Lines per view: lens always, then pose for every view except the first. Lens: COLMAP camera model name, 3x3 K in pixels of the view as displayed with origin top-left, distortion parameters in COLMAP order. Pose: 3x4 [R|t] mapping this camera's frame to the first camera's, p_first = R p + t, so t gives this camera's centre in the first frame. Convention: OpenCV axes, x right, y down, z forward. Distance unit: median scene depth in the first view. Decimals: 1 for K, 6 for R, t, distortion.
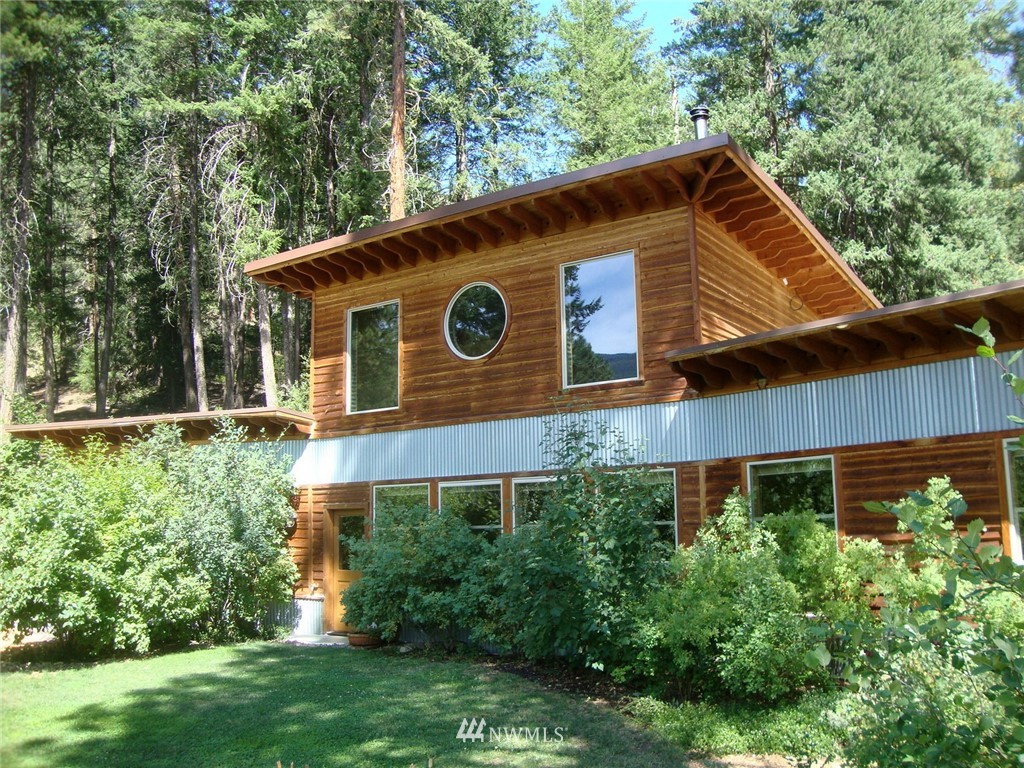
lens RADIAL K [[920.7, 0, 513.8], [0, 920.7, 393.8], [0, 0, 1]] dist [-0.009351, 0.002093]
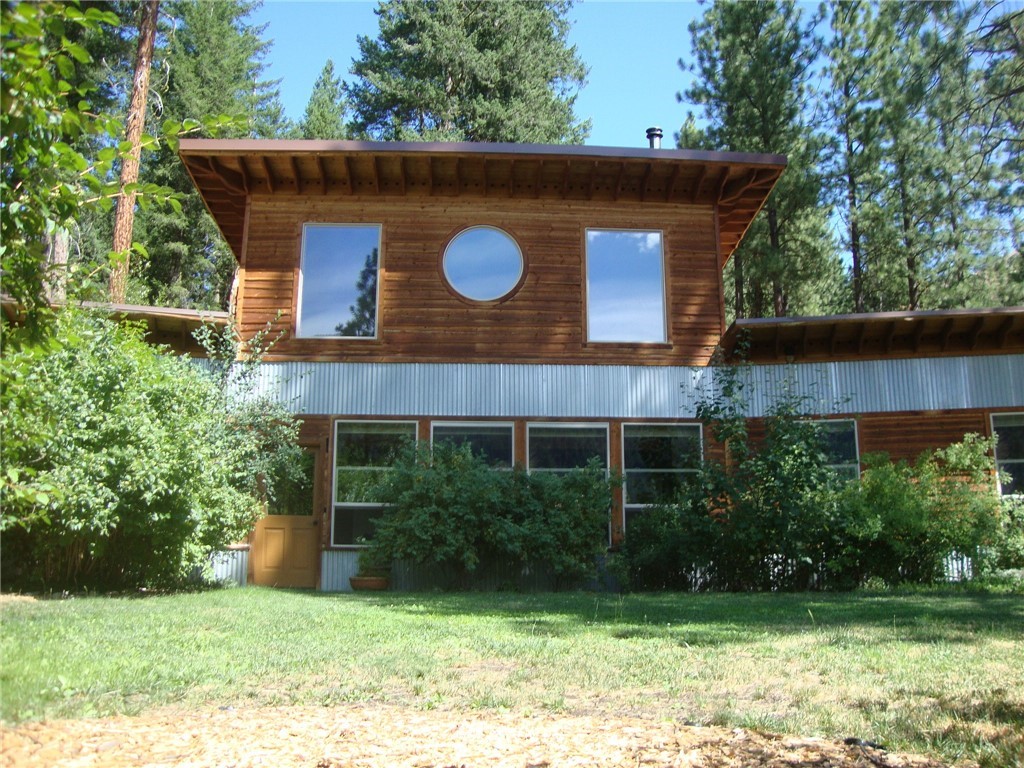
lens RADIAL K [[920.7, 0, 511.8], [0, 920.7, 378.6], [0, 0, 1]] dist [-0.009351, 0.002093]
pose [[0.781167, 0.147358, 0.606682, -0.630590], [-0.105835, 0.988937, -0.103931, 0.150170], [-0.615286, 0.016979, 0.788121, 0.212057]]
